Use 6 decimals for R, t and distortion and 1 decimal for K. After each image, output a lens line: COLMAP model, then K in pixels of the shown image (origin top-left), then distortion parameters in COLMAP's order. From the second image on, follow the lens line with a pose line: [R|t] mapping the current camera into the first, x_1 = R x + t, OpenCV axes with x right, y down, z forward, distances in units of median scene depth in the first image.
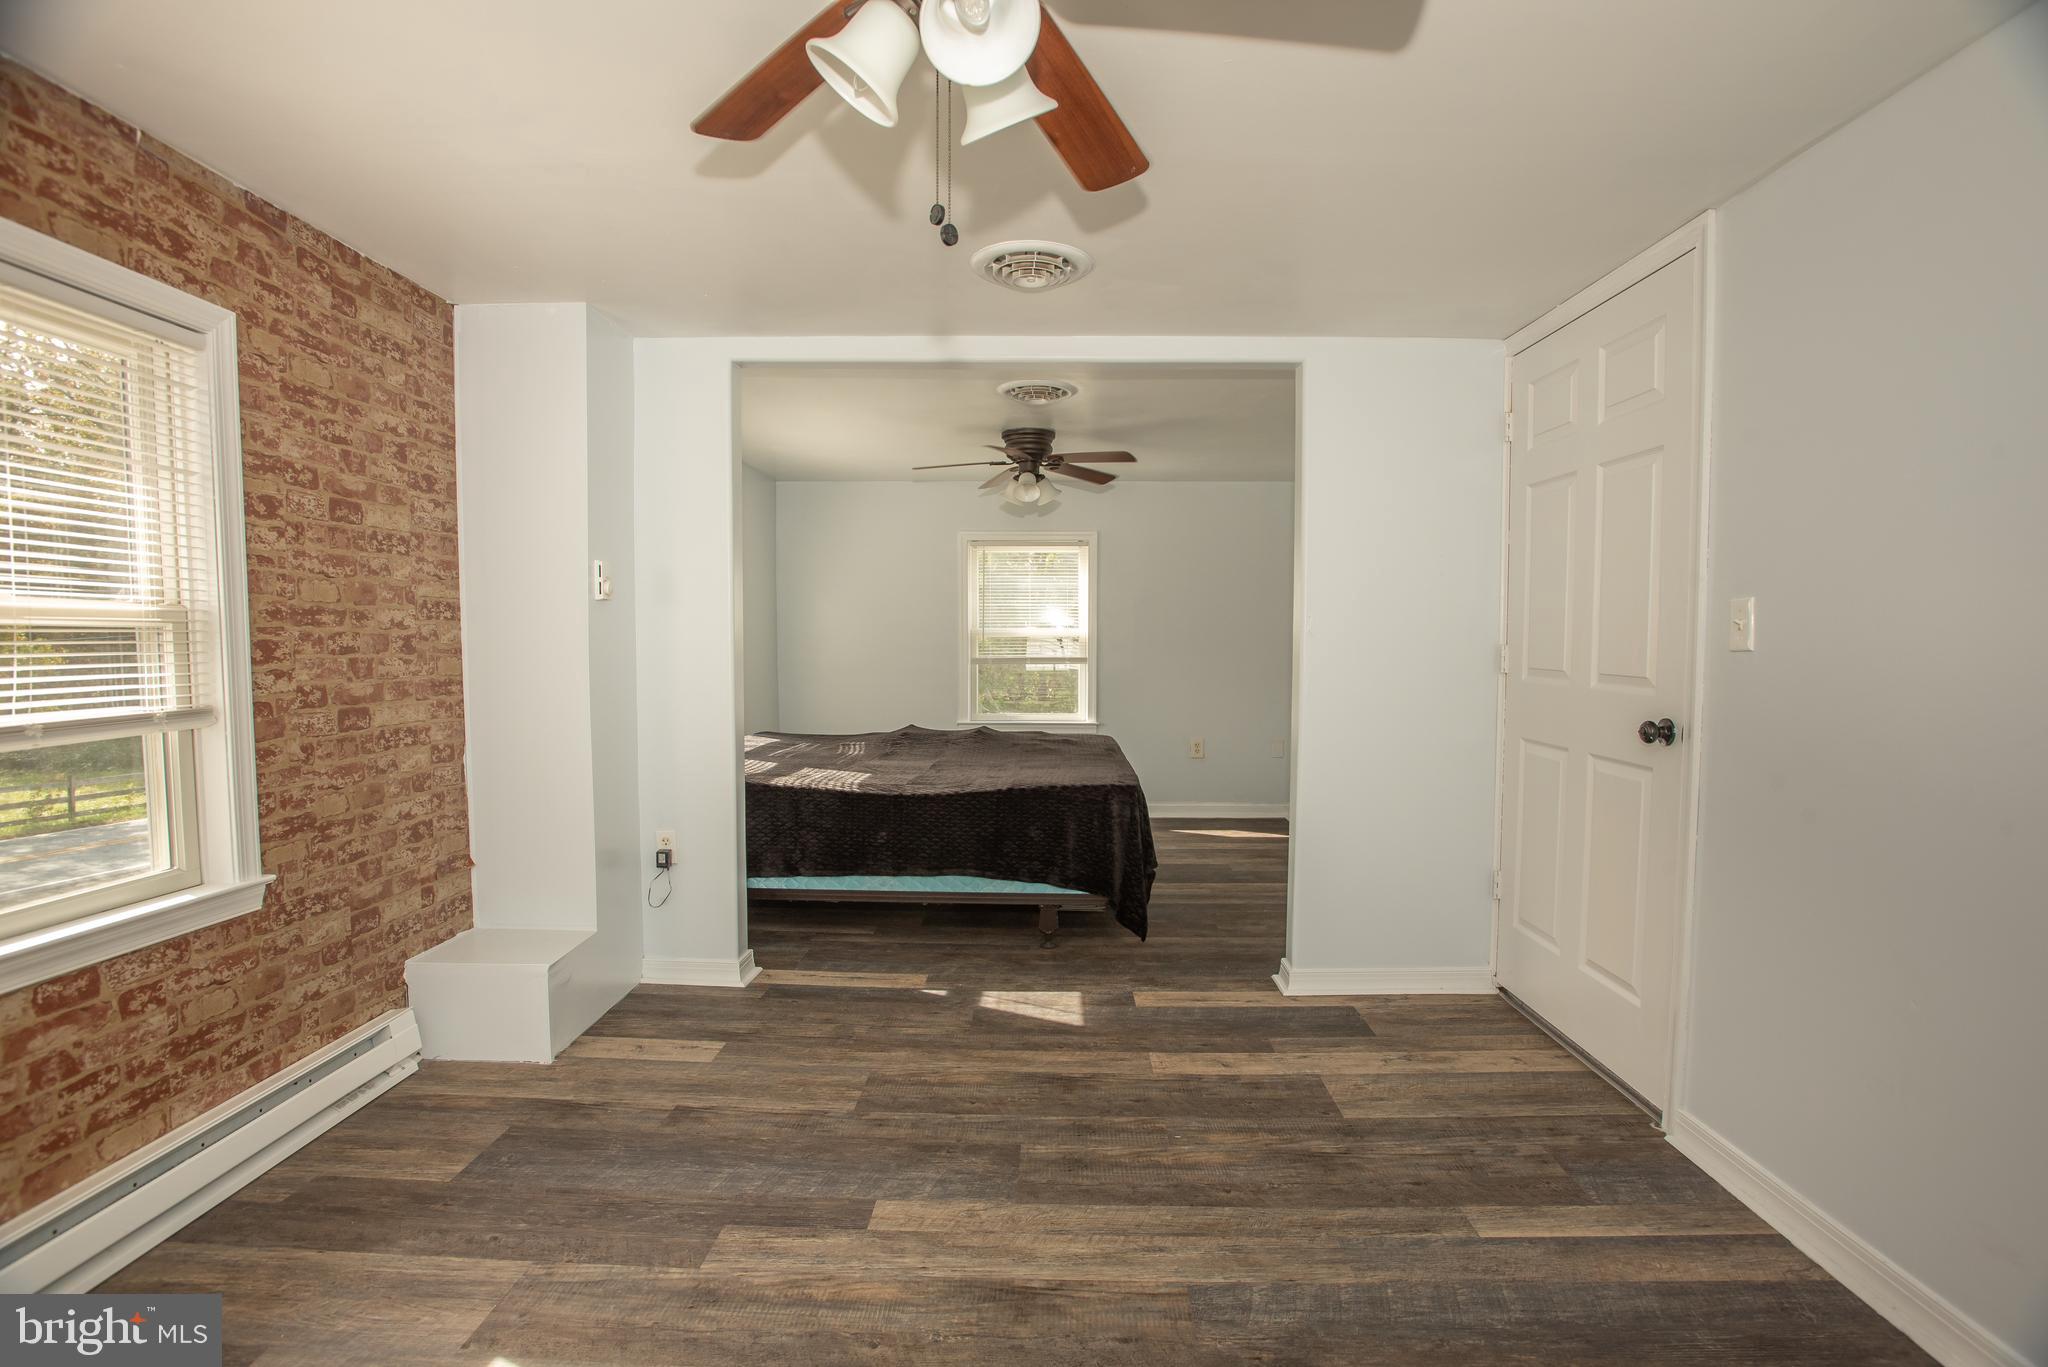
lens RADIAL K [[1003.3, 0, 1033.2], [0, 1003.3, 695.3], [0, 0, 1]] dist [-0.068773, 0.027670]
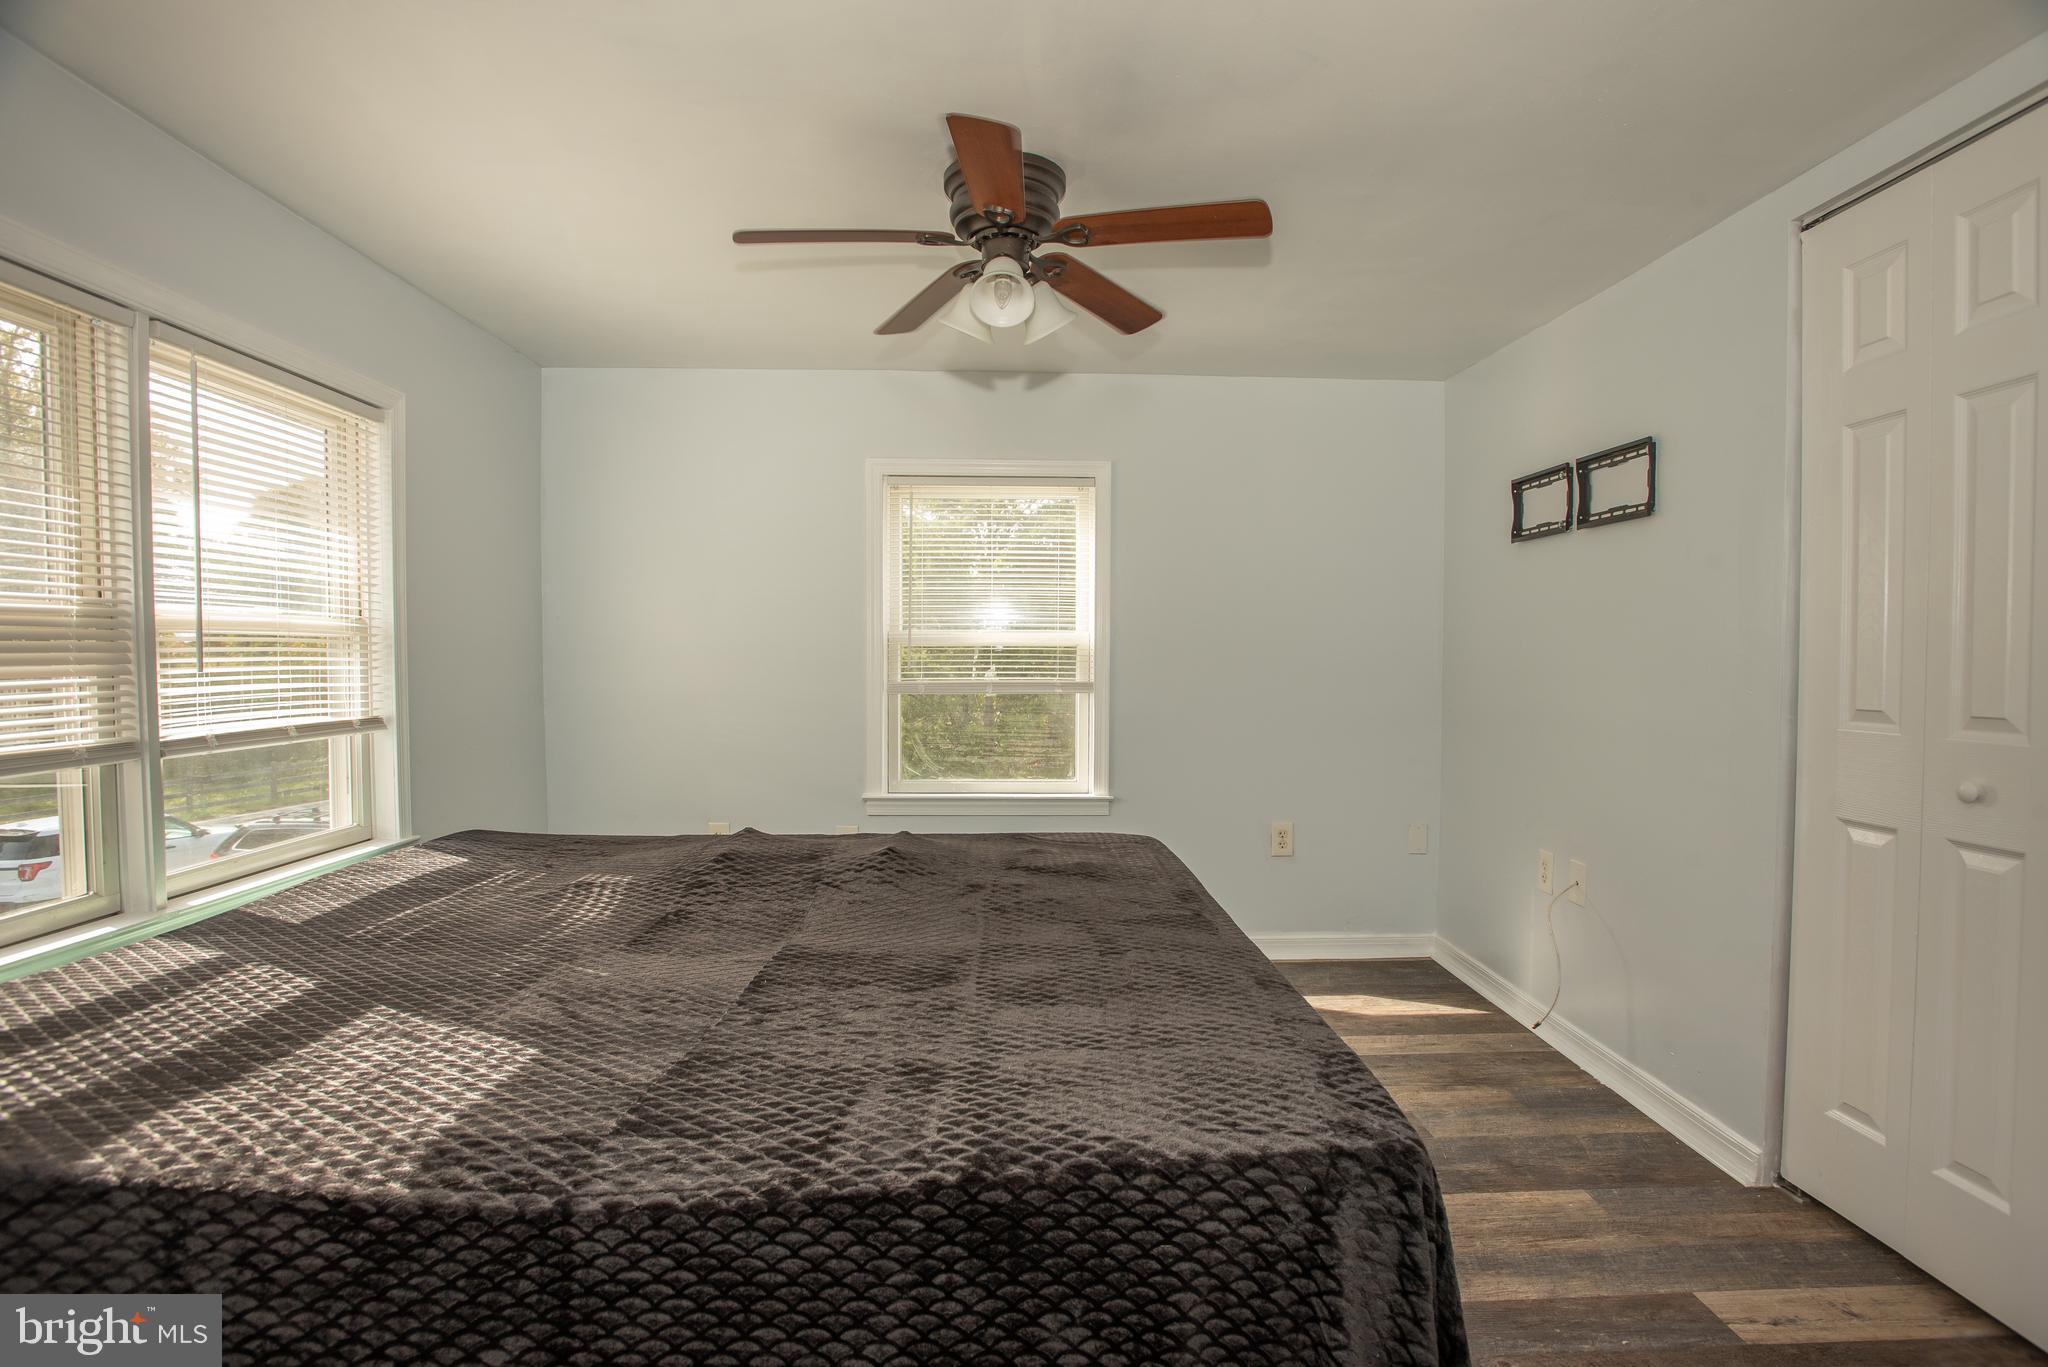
lens RADIAL K [[1003.3, 0, 1033.2], [0, 1003.3, 695.3], [0, 0, 1]] dist [-0.068773, 0.027670]
pose [[0.998232, 0.000749, 0.059435, -0.030126], [0.000190, 0.999875, -0.015793, -0.047408], [-0.059439, 0.015776, 0.998107, 0.991905]]
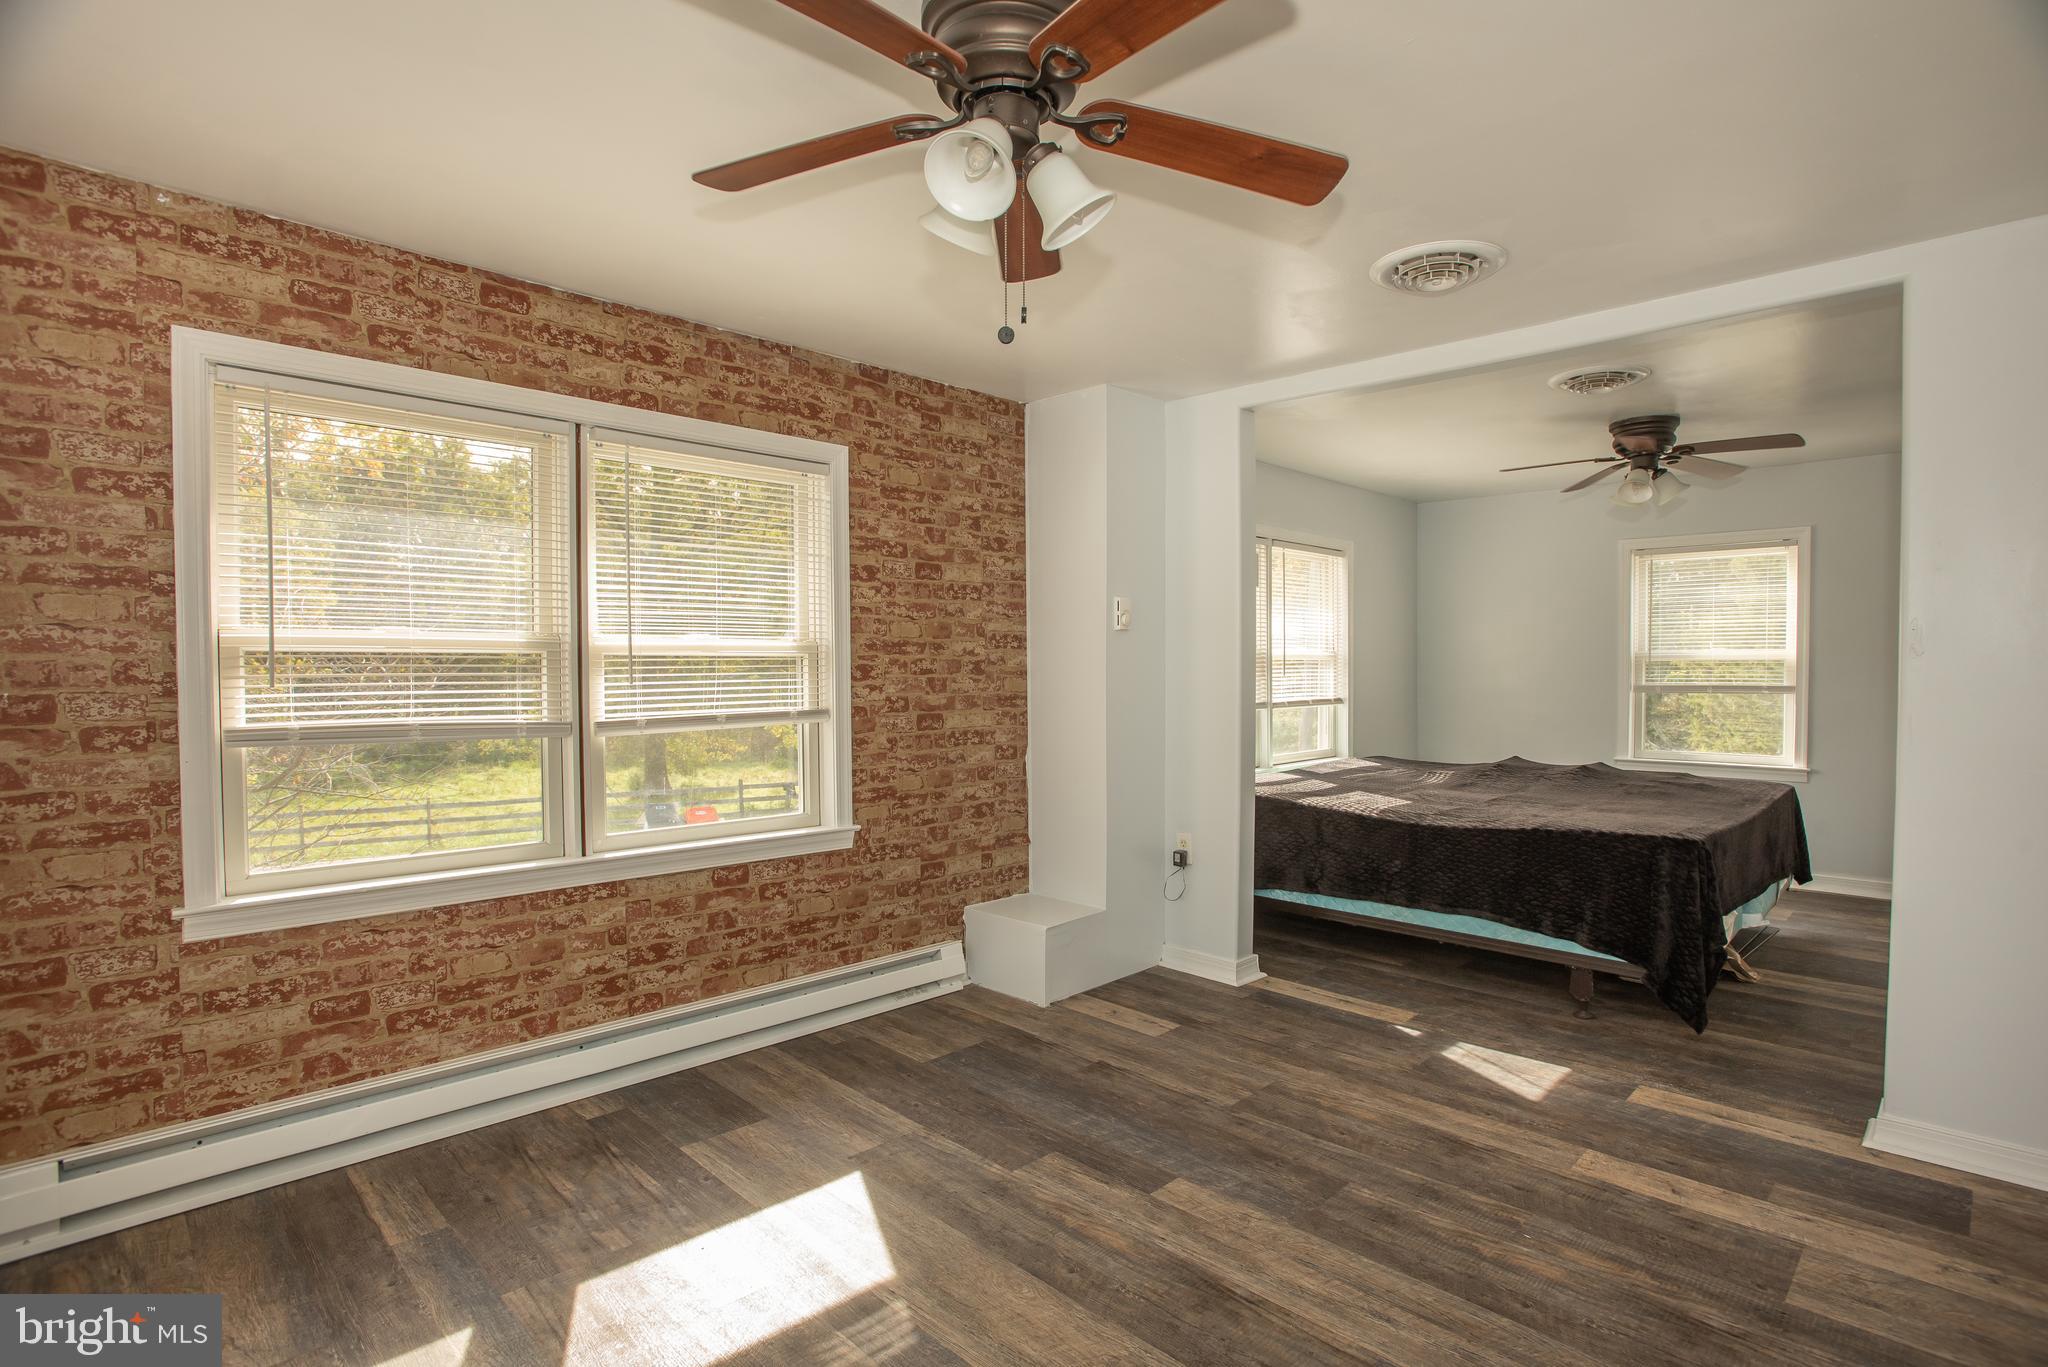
lens RADIAL K [[1025.4, 0, 1034.2], [0, 1025.4, 693.1], [0, 0, 1]] dist [-0.071899, 0.031901]
pose [[0.722205, 0.013543, -0.691547, 0.372897], [-0.033020, 0.999343, -0.014913, 0.000768], [0.690891, 0.033605, 0.722178, 0.053183]]
